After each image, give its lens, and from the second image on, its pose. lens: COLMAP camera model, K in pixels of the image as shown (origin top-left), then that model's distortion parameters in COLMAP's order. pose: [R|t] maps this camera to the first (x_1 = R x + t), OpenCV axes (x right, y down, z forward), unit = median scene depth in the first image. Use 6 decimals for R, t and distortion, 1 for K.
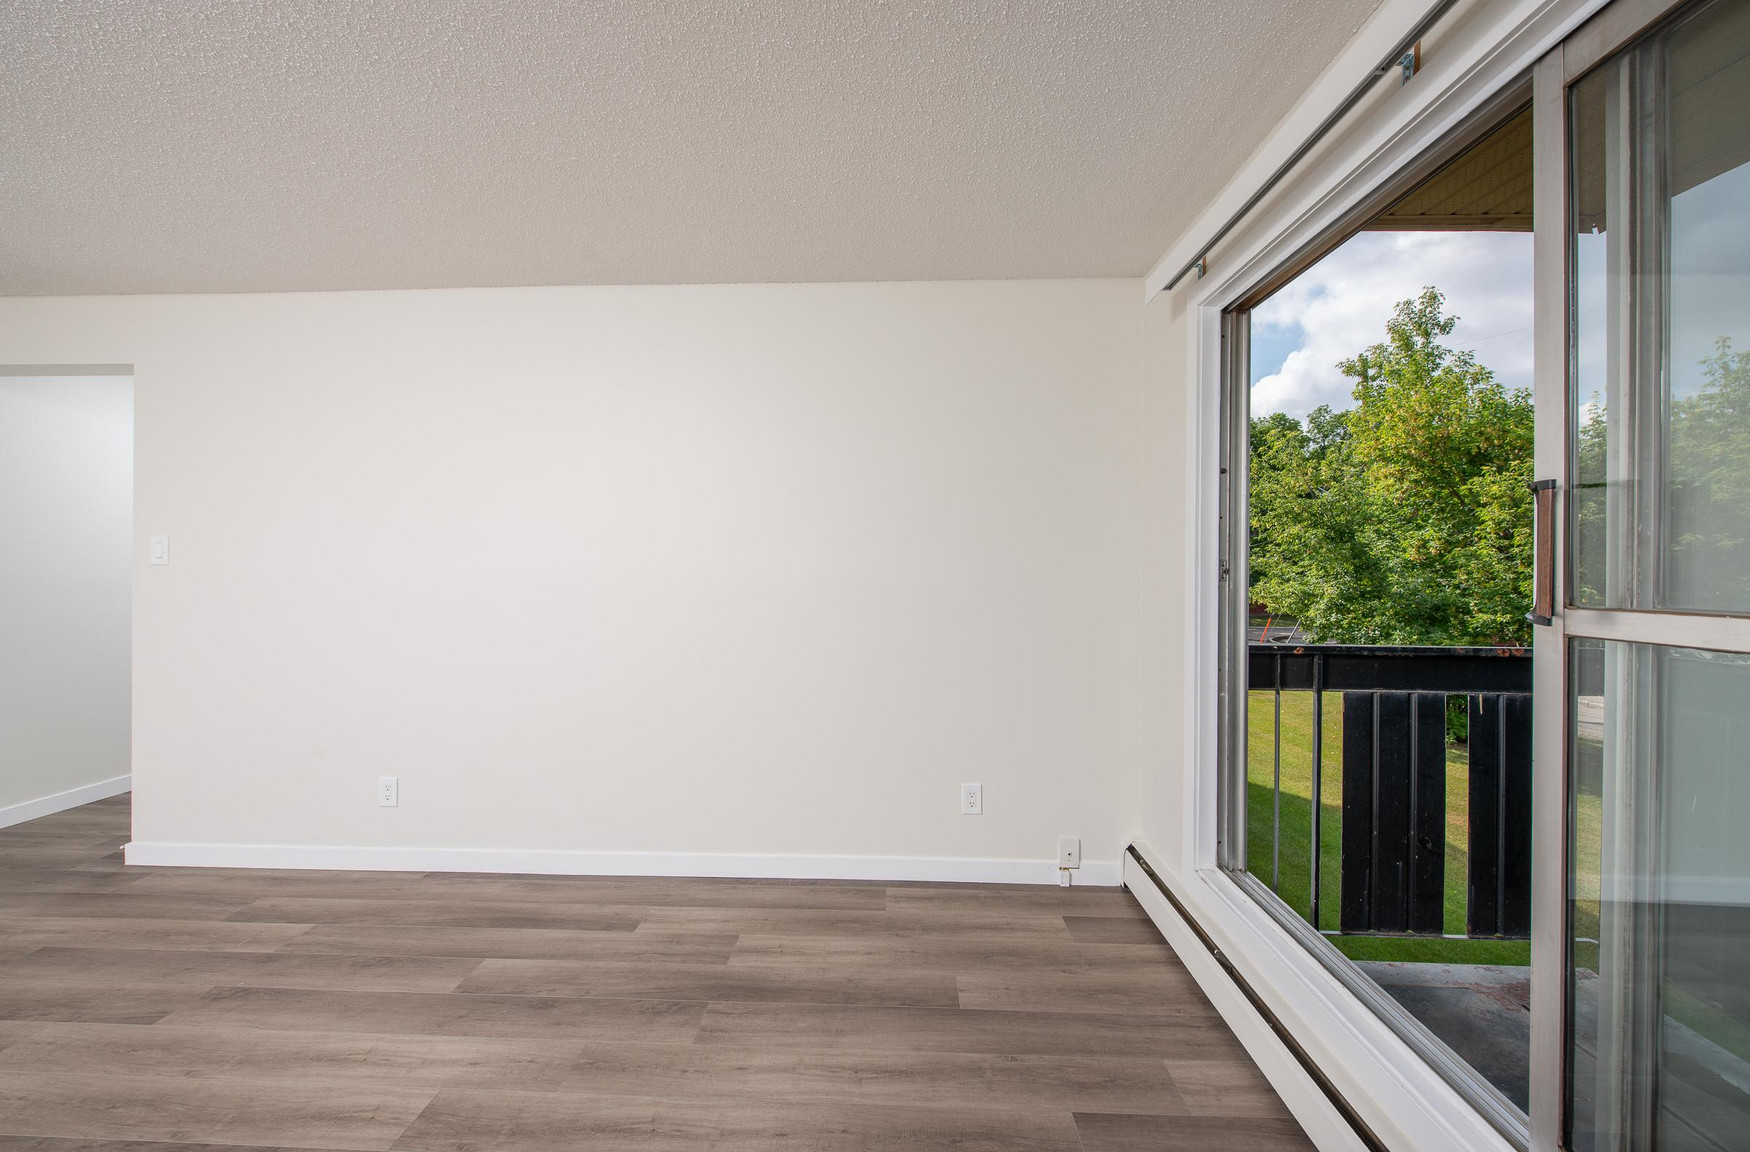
lens RADIAL K [[679.0, 0, 871.9], [0, 679.0, 568.2], [0, 0, 1]] dist [0.003385, -0.002831]
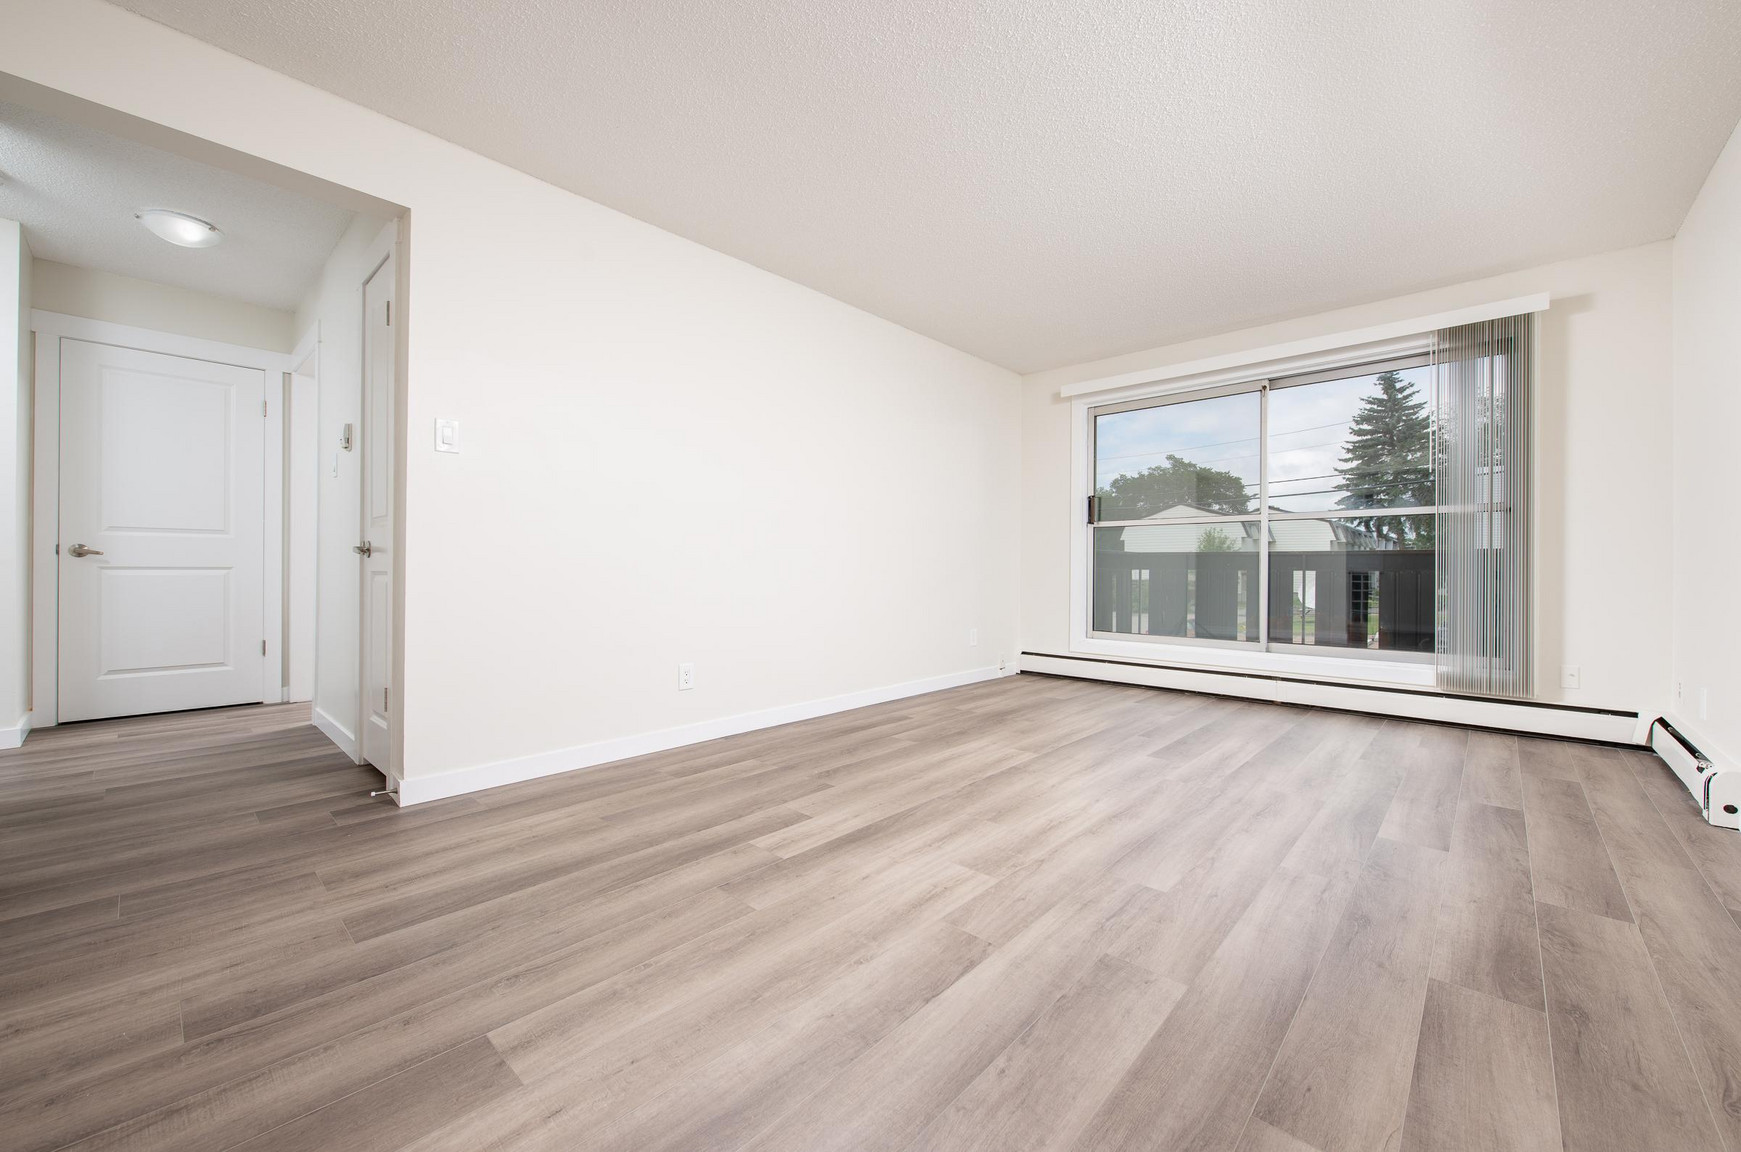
lens RADIAL K [[675.5, 0, 868.1], [0, 675.5, 568.6], [0, 0, 1]] dist [0.003385, -0.002831]
pose [[0.649567, 0.002708, 0.760299, -1.701254], [-0.013973, 0.999867, 0.008377, 0.150771], [-0.760176, -0.016065, 0.649519, 0.001859]]
